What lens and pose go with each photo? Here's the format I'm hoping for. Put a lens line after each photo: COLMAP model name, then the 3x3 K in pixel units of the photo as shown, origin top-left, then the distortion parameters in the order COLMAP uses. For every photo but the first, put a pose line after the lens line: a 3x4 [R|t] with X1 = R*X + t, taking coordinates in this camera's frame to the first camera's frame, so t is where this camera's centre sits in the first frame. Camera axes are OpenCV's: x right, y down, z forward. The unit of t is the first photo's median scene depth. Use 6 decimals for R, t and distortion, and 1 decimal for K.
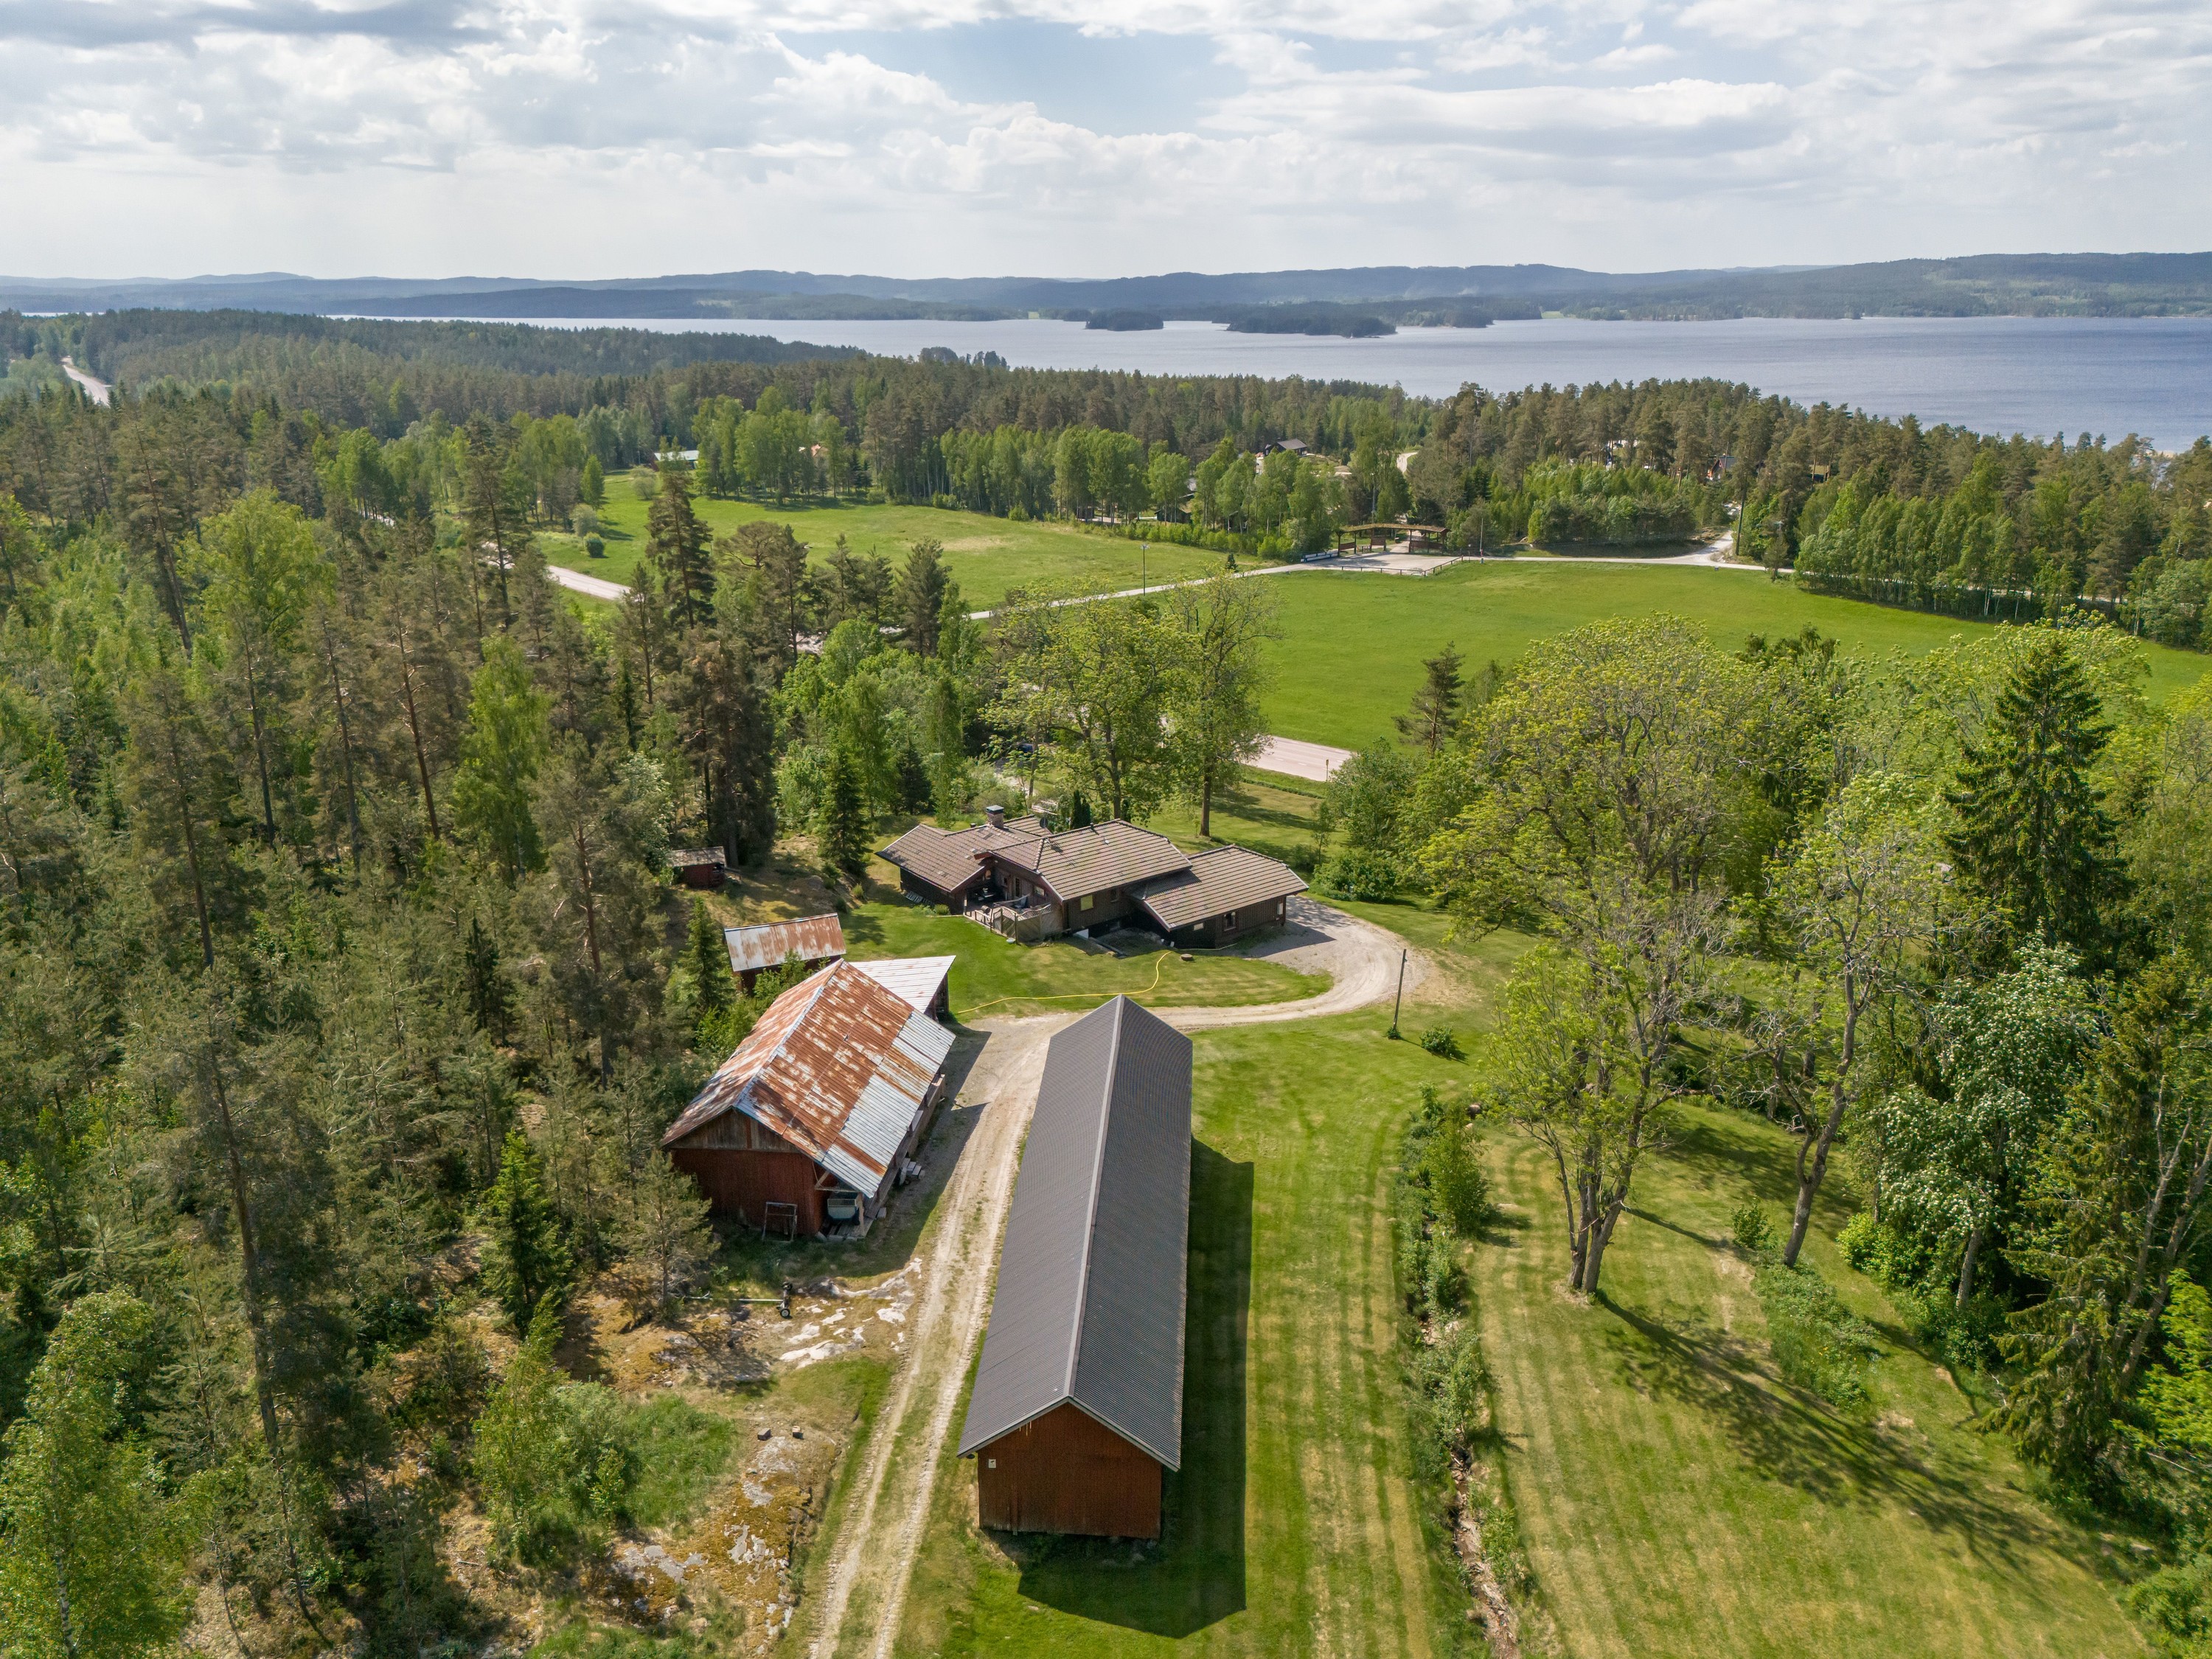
lens RADIAL K [[1592.4, 0, 1116.1], [0, 1592.4, 830.3], [0, 0, 1]] dist [0.043158, -0.041257]
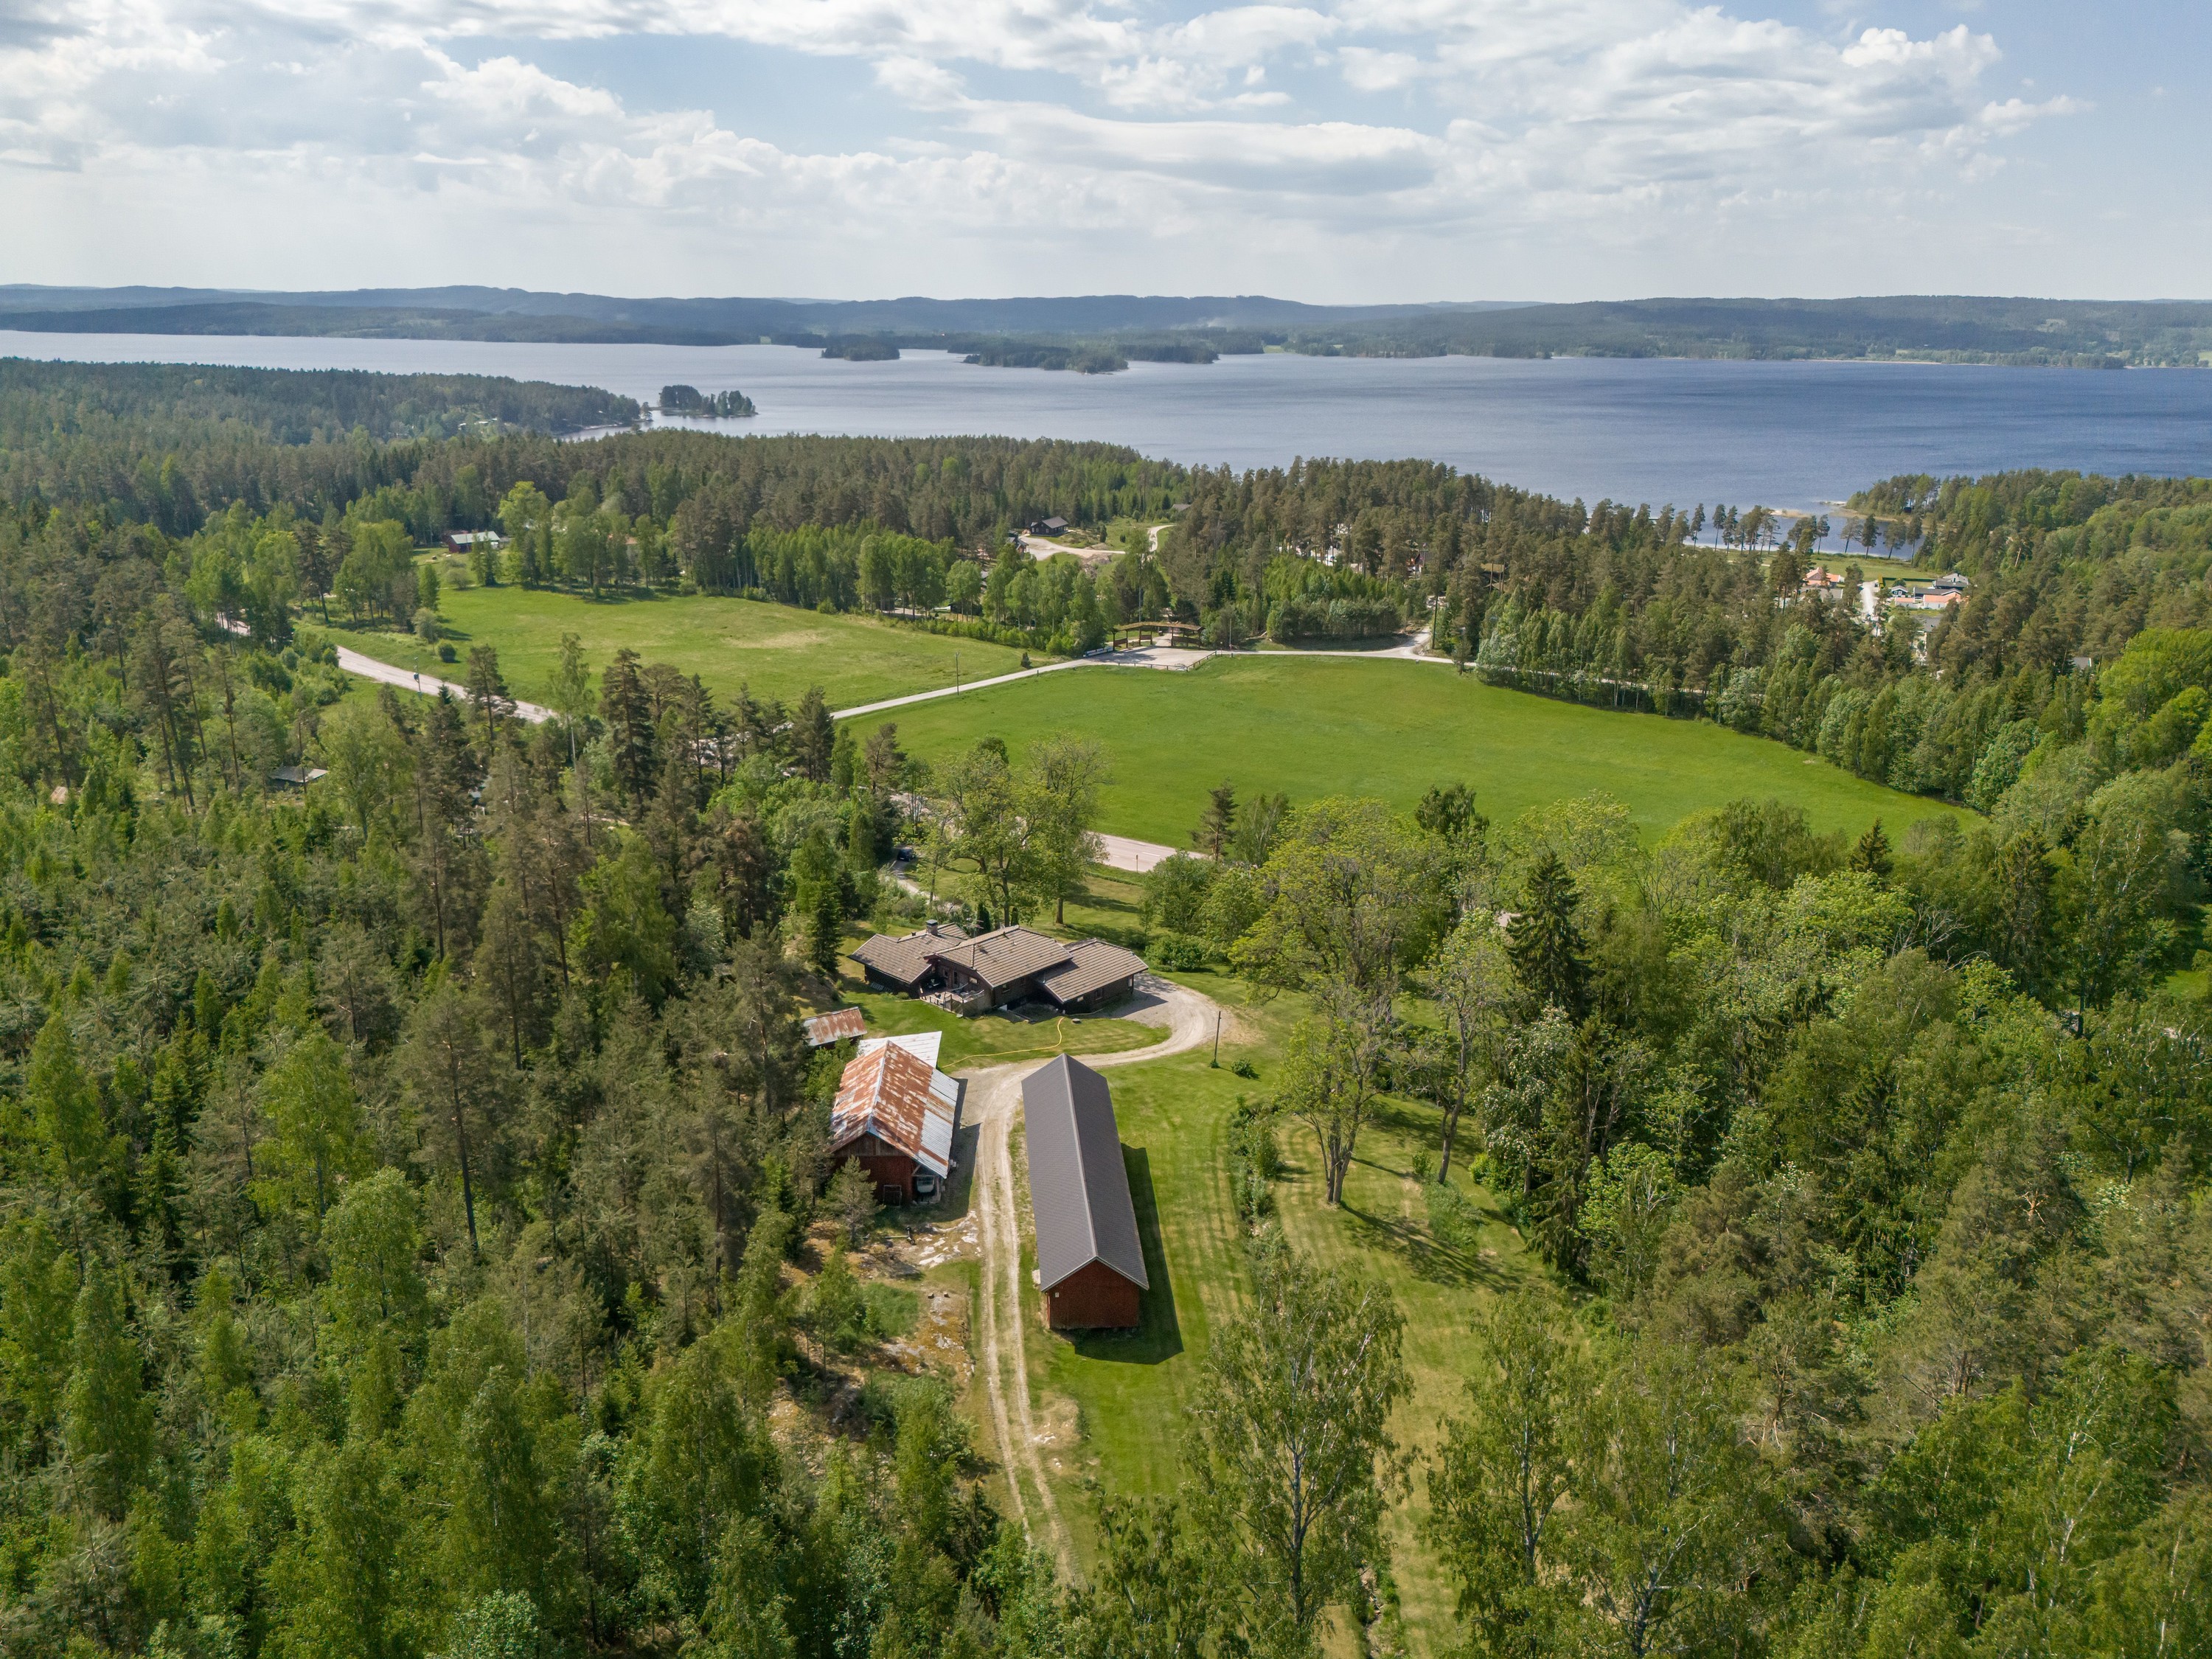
lens RADIAL K [[1592.4, 0, 1105.6], [0, 1592.4, 820.0], [0, 0, 1]] dist [0.043158, -0.041257]
pose [[0.988140, -0.033012, 0.149967, -0.147975], [0.035799, 0.999232, -0.015918, -0.085959], [-0.149326, 0.021098, 0.988563, -0.508696]]
